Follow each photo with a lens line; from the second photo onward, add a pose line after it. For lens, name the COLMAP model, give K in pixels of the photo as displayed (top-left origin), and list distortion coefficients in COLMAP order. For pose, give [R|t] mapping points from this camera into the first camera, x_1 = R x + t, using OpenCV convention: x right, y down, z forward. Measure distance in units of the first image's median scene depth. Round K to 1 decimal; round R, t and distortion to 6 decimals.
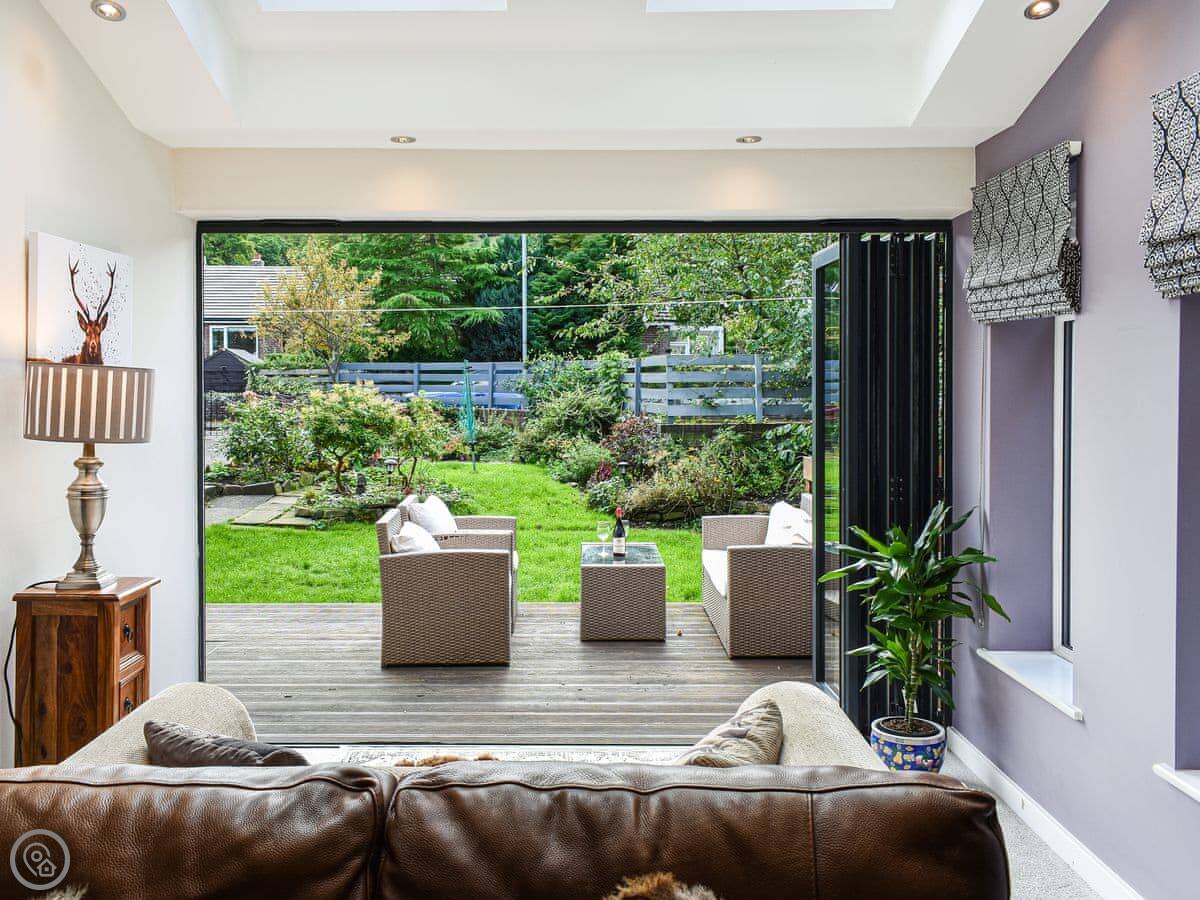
lens RADIAL K [[1127.9, 0, 567.8], [0, 1127.9, 436.8], [0, 0, 1]] dist [-0.014595, 0.029136]
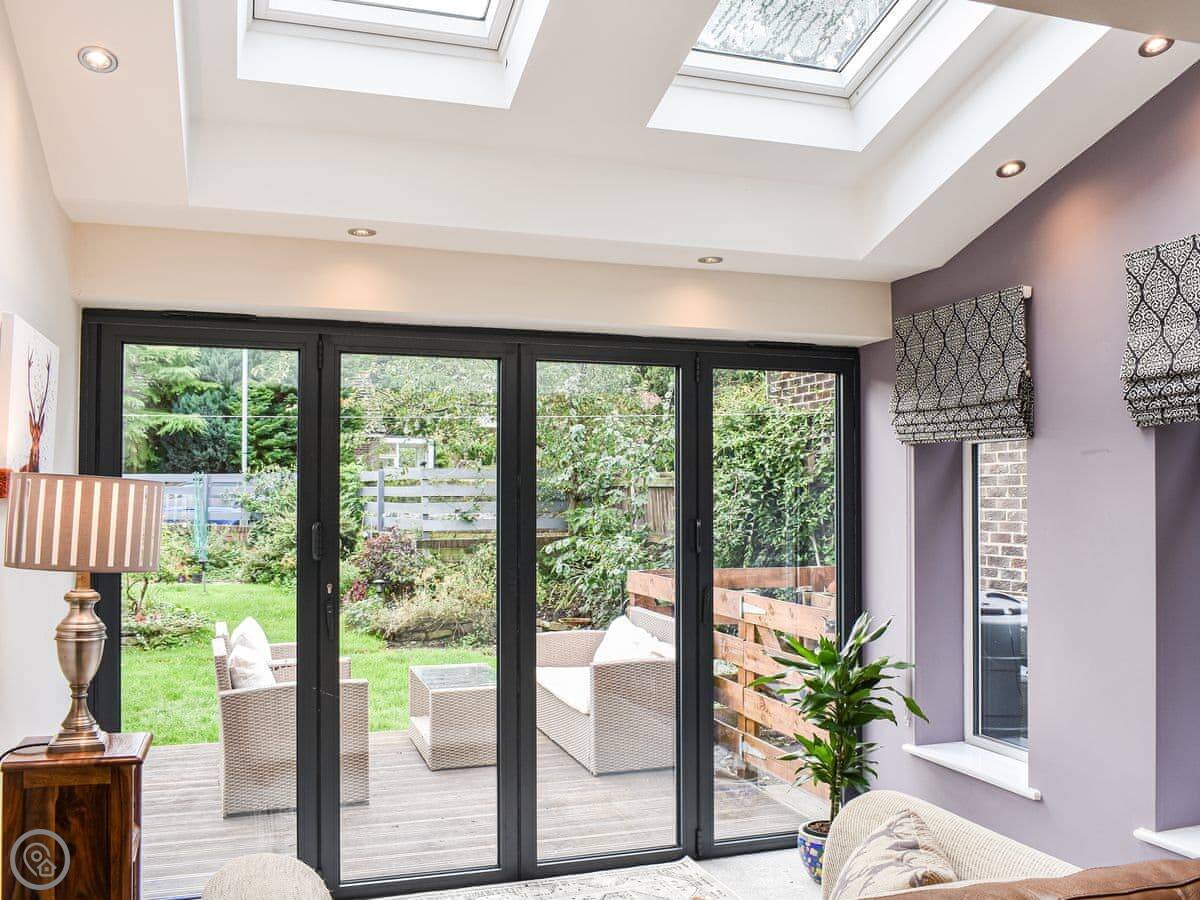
lens RADIAL K [[1135.3, 0, 664.8], [0, 1135.3, 491.5], [0, 0, 1]] dist [-0.064824, -0.005410]
pose [[0.935047, 0.002996, 0.354511, -0.155488], [0.015468, 0.998667, -0.049240, -0.003171], [-0.354186, 0.051525, 0.933755, 0.044142]]
